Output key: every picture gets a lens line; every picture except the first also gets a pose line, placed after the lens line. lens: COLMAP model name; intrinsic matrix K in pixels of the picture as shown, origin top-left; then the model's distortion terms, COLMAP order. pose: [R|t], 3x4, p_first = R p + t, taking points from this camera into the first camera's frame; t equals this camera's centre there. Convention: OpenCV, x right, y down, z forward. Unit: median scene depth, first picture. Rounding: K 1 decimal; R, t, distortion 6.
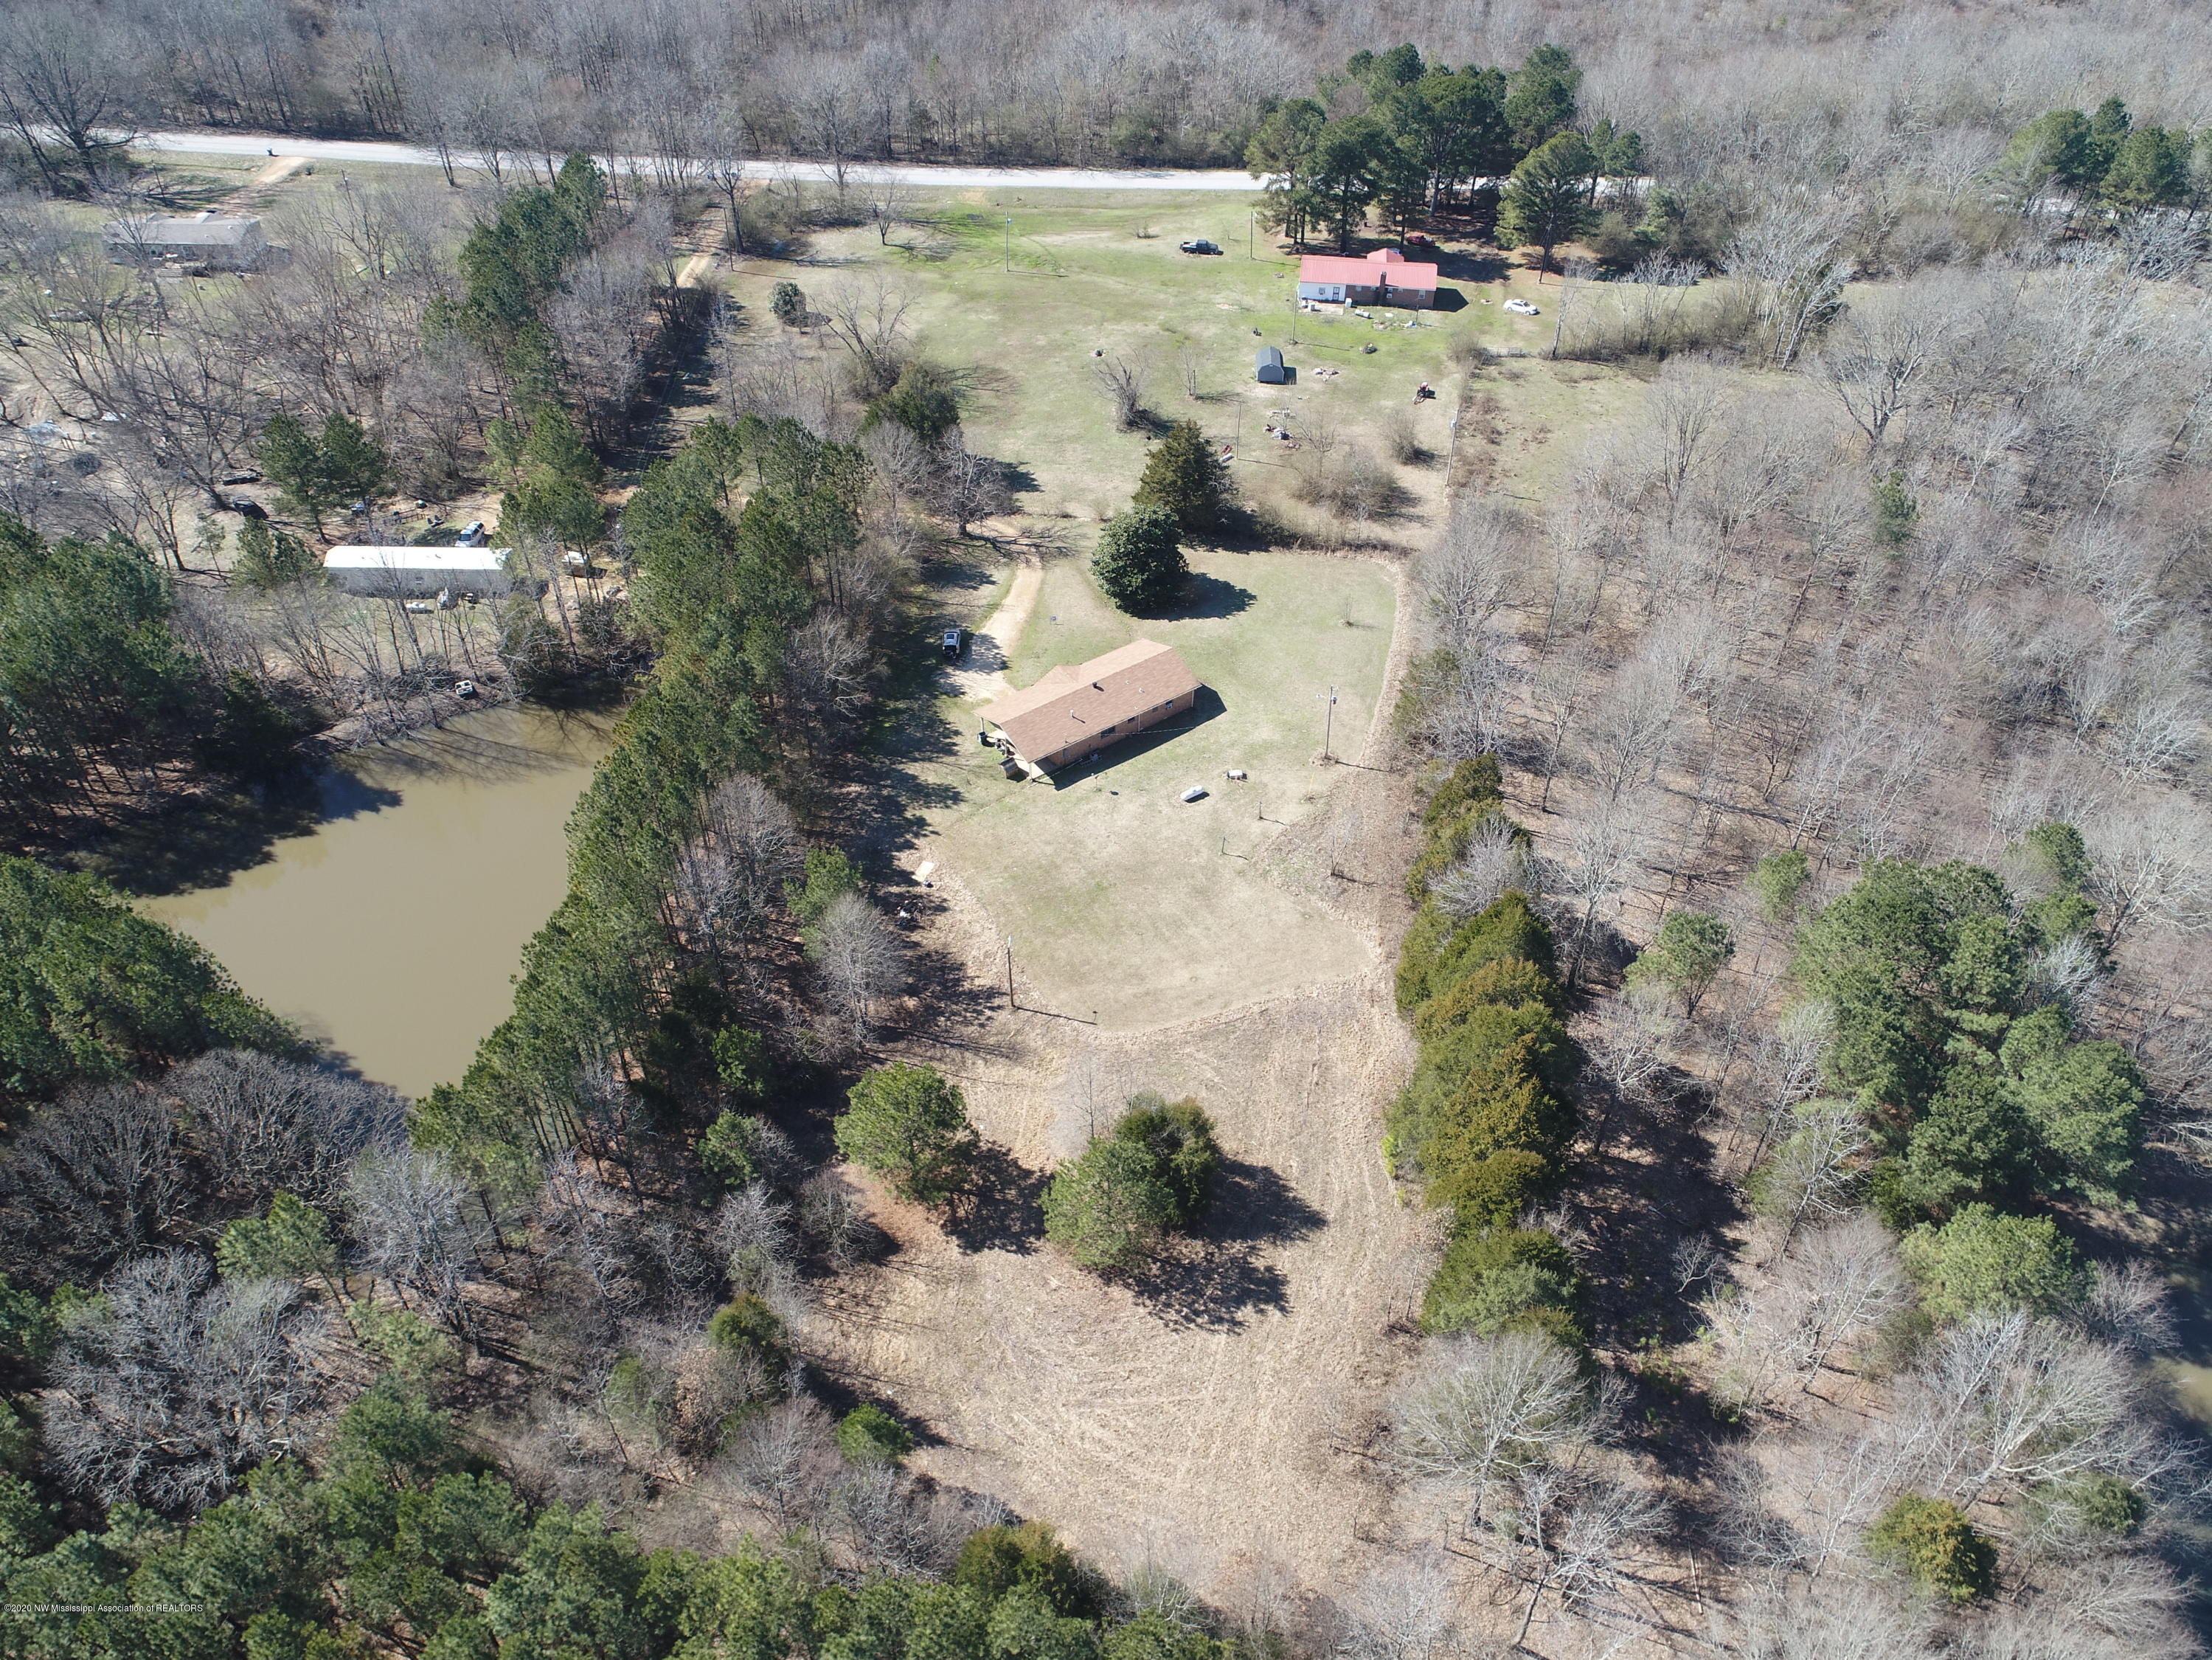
lens RADIAL K [[1677.0, 0, 1129.8], [0, 1677.0, 833.7], [0, 0, 1]] dist [0.001672, -0.008540]
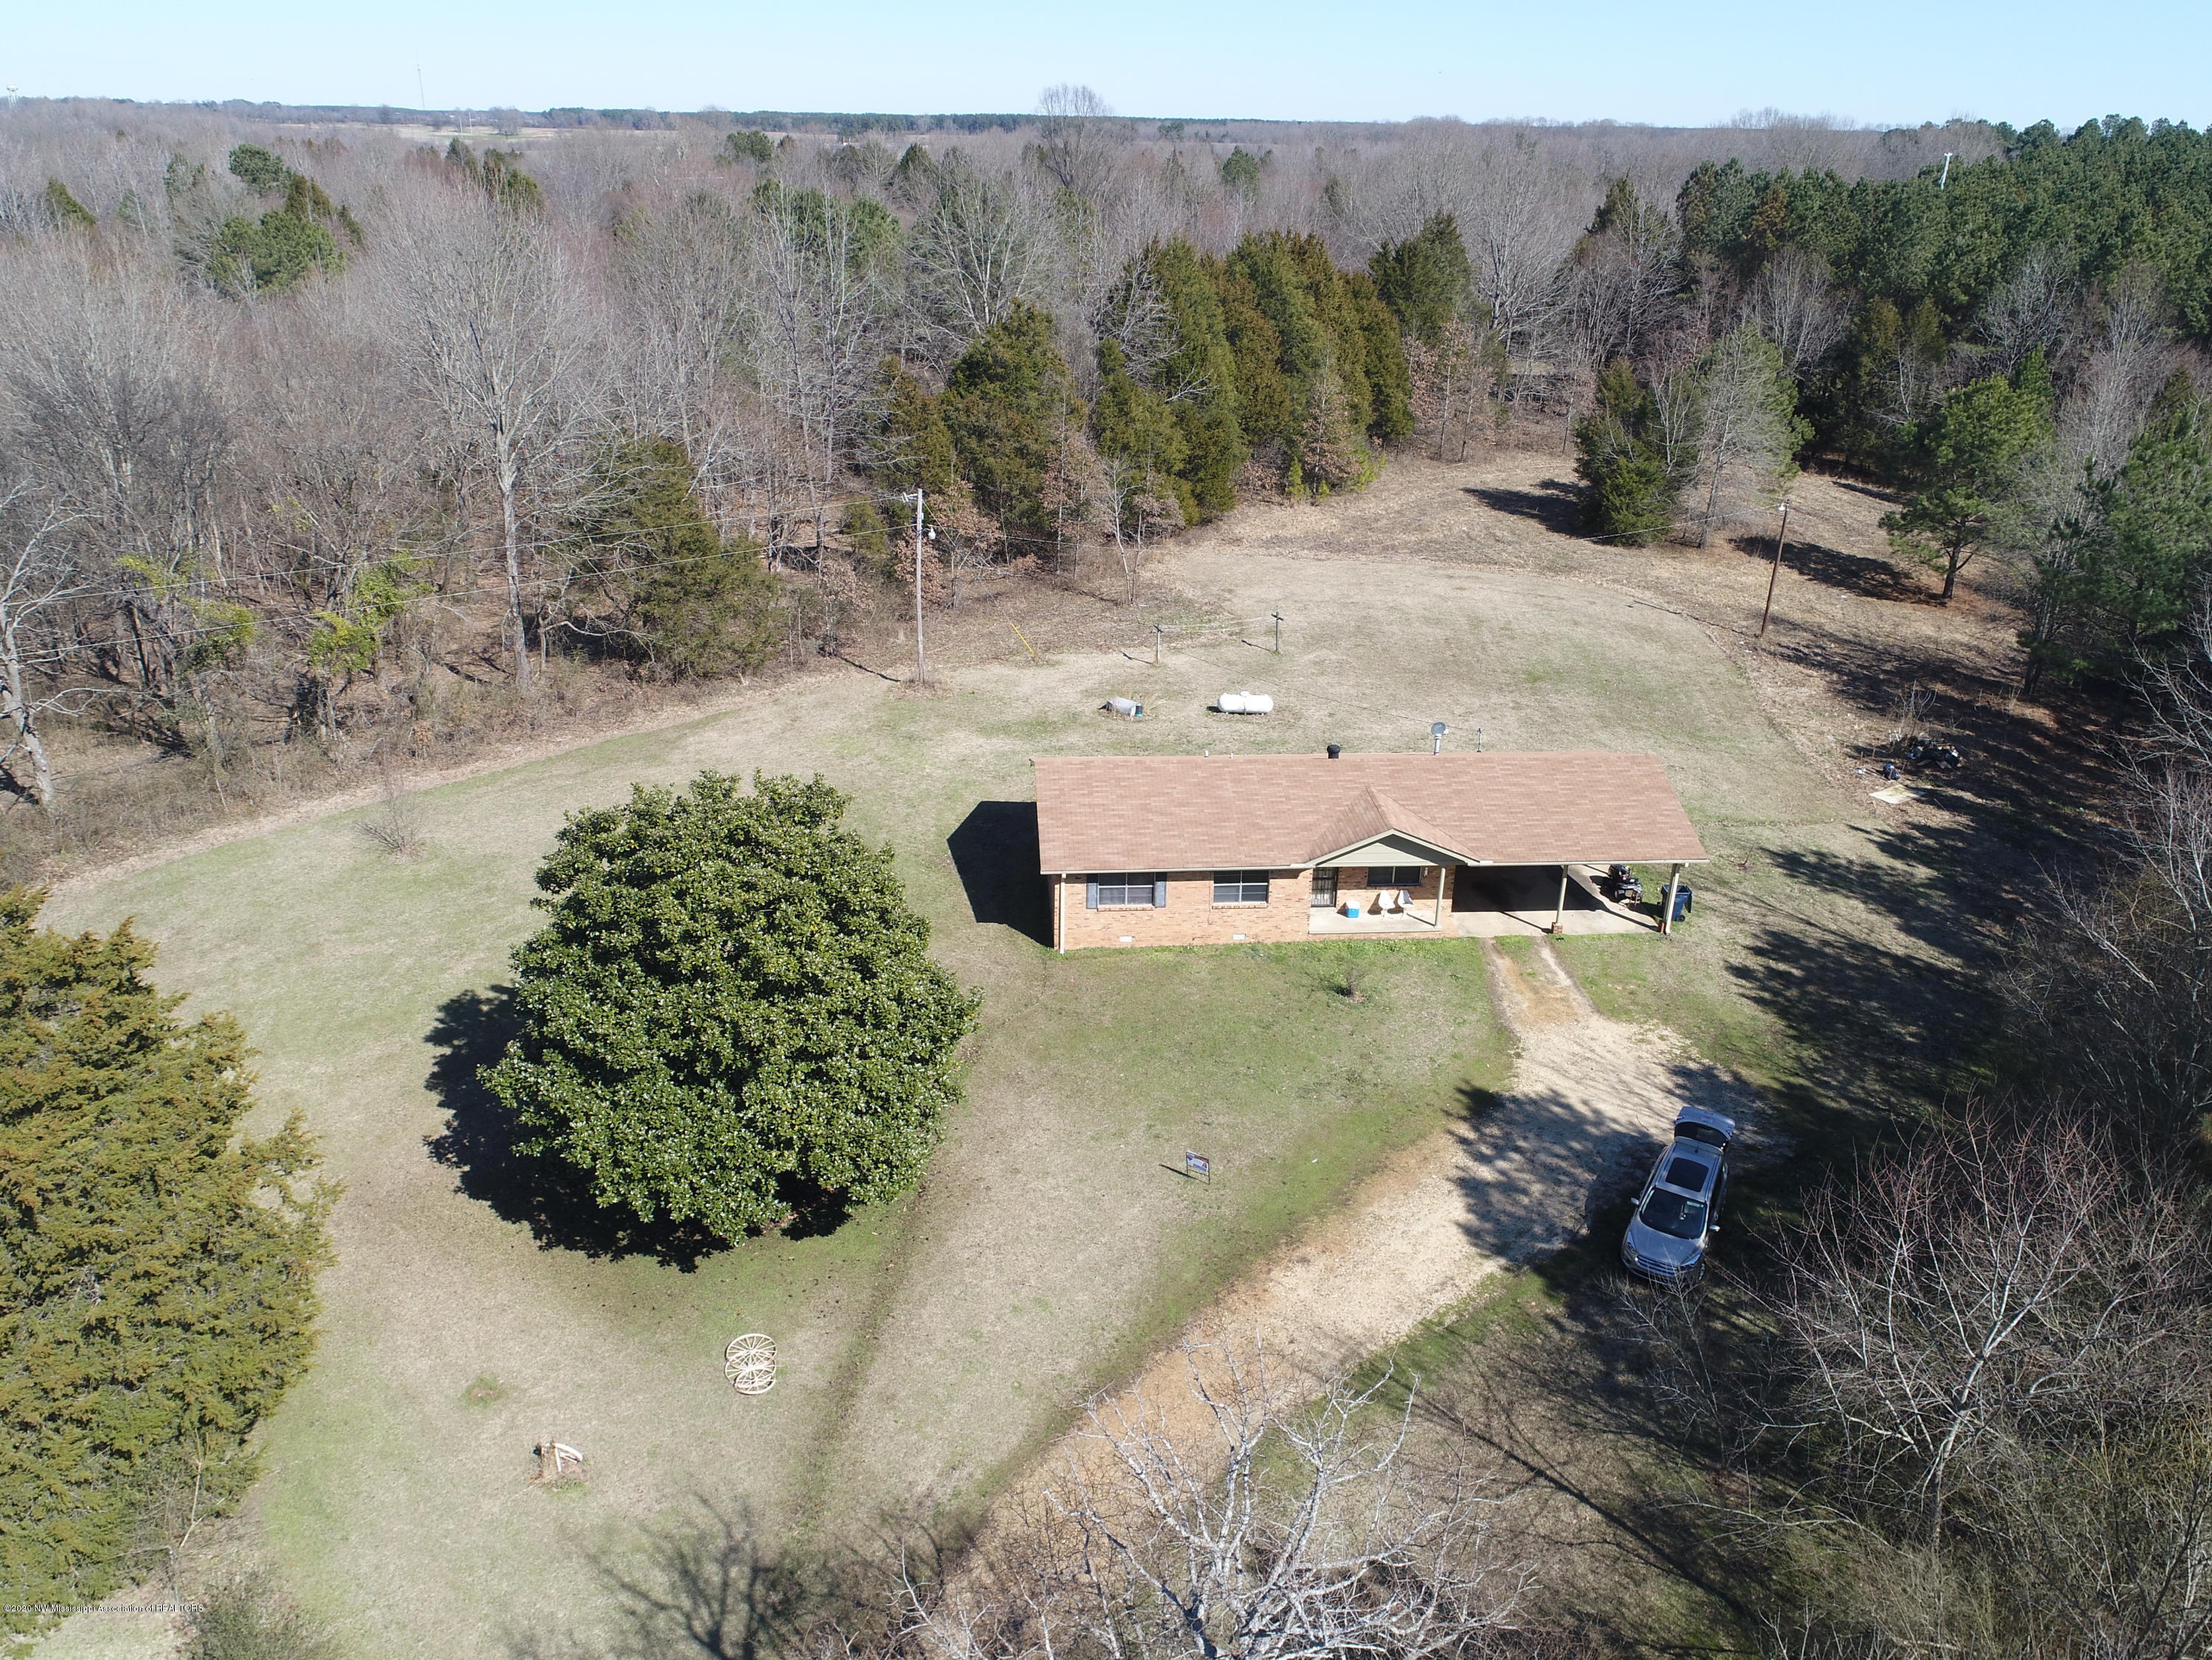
lens RADIAL K [[1677.0, 0, 1102.0], [0, 1677.0, 833.8], [0, 0, 1]] dist [0.001672, -0.008540]
pose [[-0.845704, -0.235777, 0.478742, -0.142635], [0.341937, 0.449339, 0.825333, -0.362919], [-0.409712, 0.861687, -0.299386, 1.093516]]
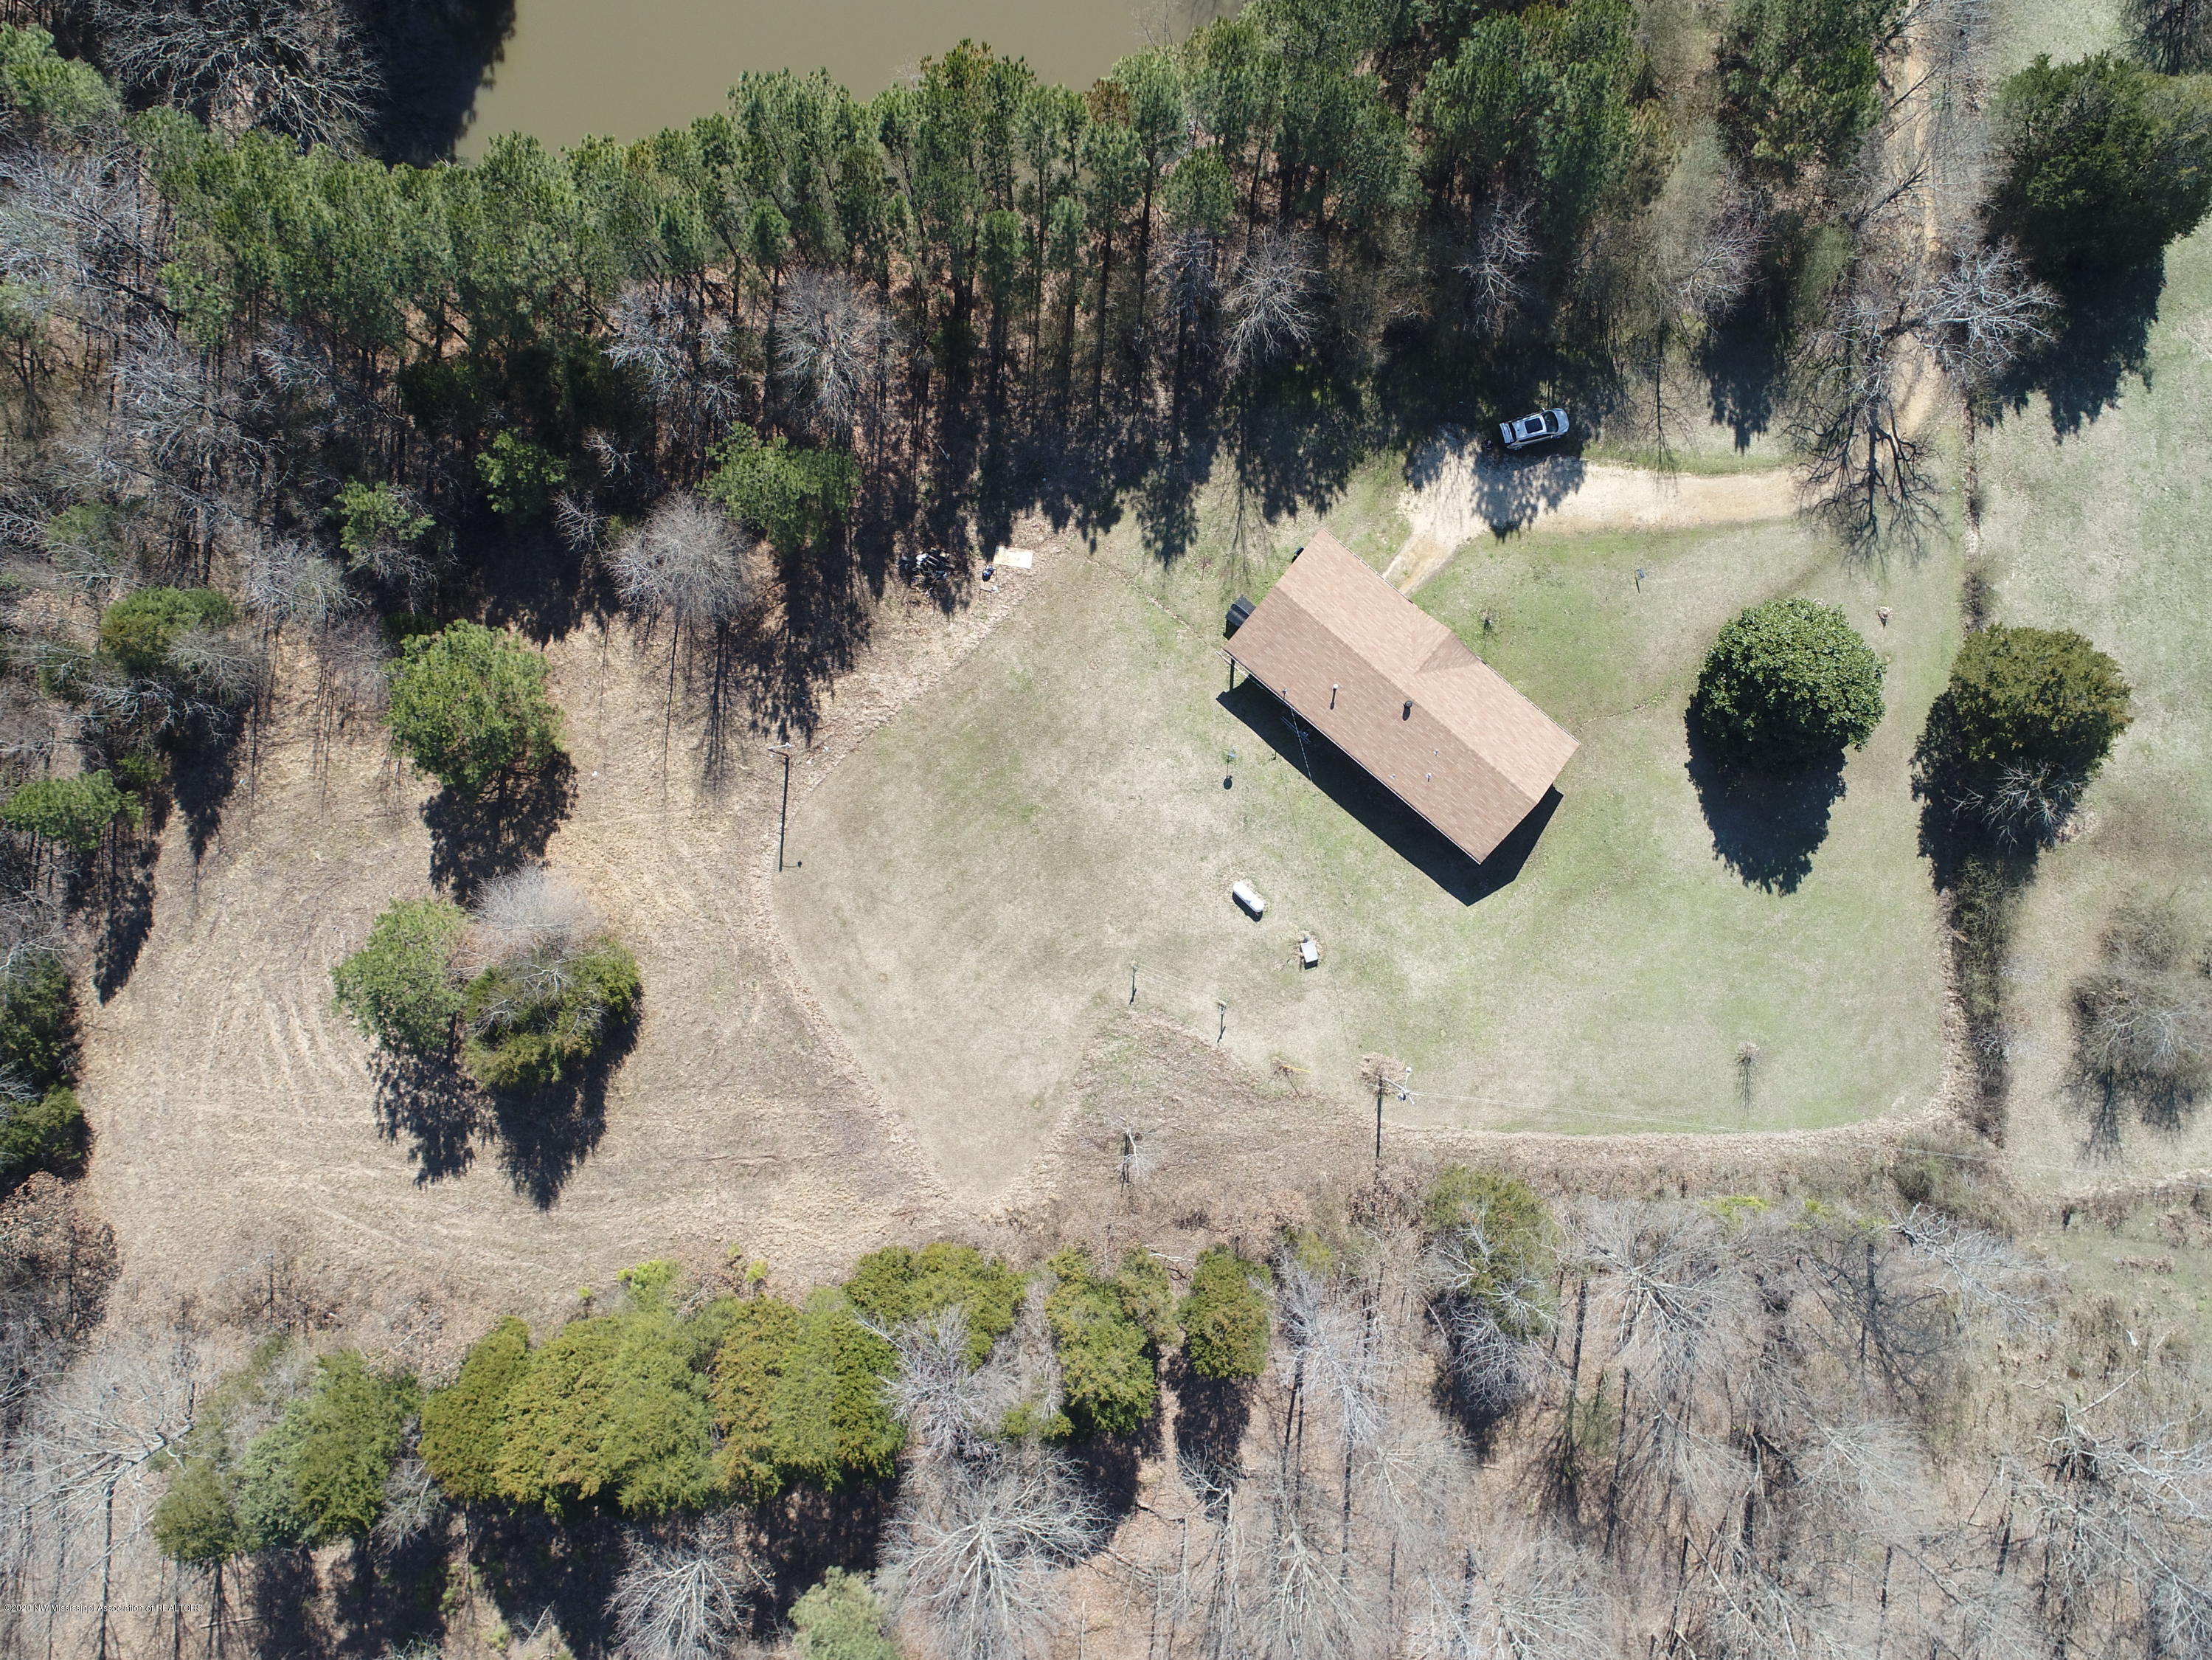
lens RADIAL K [[1677.0, 0, 1100.6], [0, 1677.0, 833.5], [0, 0, 1]] dist [0.001672, -0.008540]
pose [[0.235519, 0.971867, 0.002069, -0.002954], [-0.662810, 0.159066, 0.731697, -0.444470], [0.710783, -0.173700, 0.681627, 0.469411]]
